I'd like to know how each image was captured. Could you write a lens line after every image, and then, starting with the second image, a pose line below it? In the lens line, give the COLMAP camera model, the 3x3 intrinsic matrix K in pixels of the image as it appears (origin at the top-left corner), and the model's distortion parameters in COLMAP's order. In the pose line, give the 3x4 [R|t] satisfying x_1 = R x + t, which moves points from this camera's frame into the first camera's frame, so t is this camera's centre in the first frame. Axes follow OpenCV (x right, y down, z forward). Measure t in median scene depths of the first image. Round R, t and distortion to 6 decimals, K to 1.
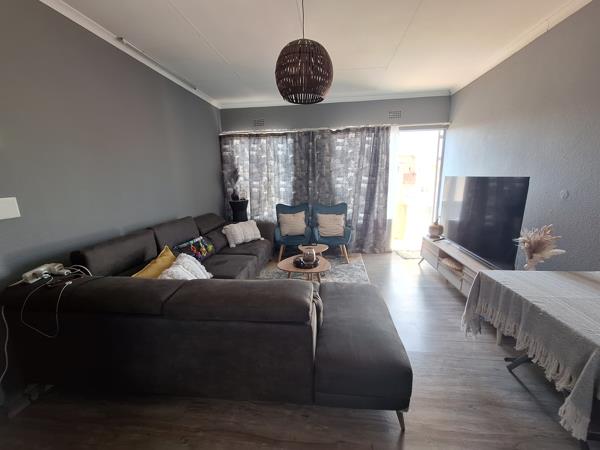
lens RADIAL K [[240.8, 0, 300.1], [0, 240.8, 222.8], [0, 0, 1]] dist [0.001143, 0.000613]
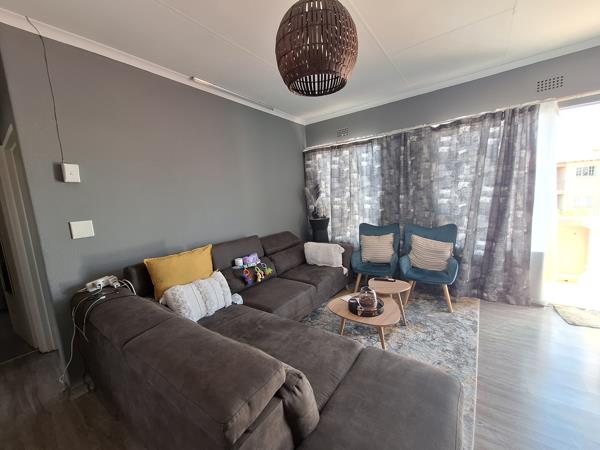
lens RADIAL K [[238.6, 0, 300.0], [0, 238.6, 225.0], [0, 0, 1]] dist [-0.001504, 0.002575]
pose [[0.872977, 0.028851, -0.486906, 0.136858], [-0.050306, 0.998251, -0.031044, -0.036510], [0.485159, 0.051595, 0.872902, 0.166837]]
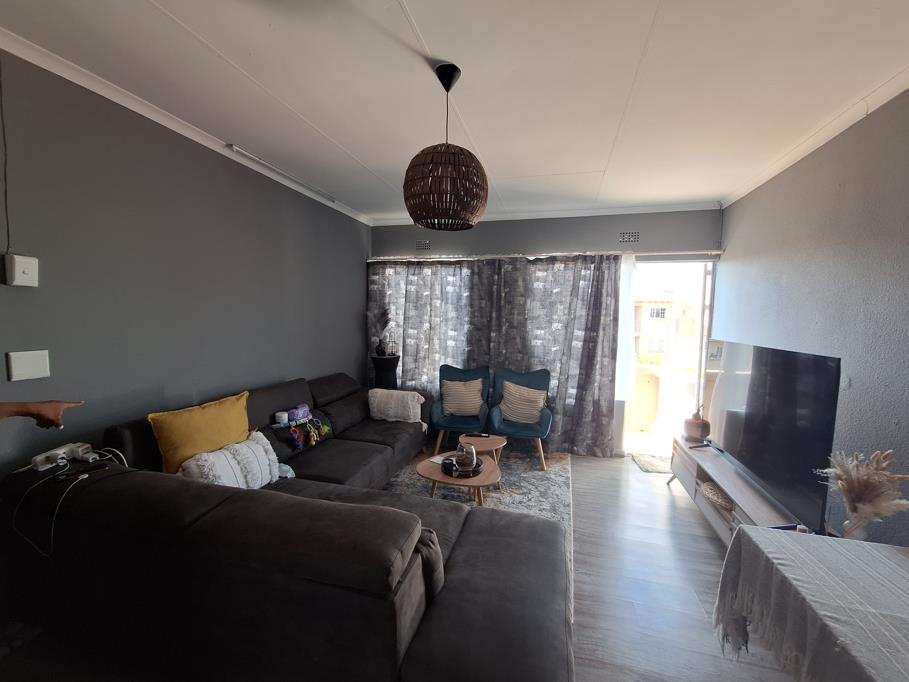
lens RADIAL K [[364.4, 0, 456.7], [0, 364.4, 339.4], [0, 0, 1]] dist [-0.003099, 0.002337]
pose [[0.988269, 0.051181, -0.143890, 0.089319], [-0.068178, 0.990931, -0.115793, -0.035315], [0.136658, 0.124245, 0.982796, 0.021041]]
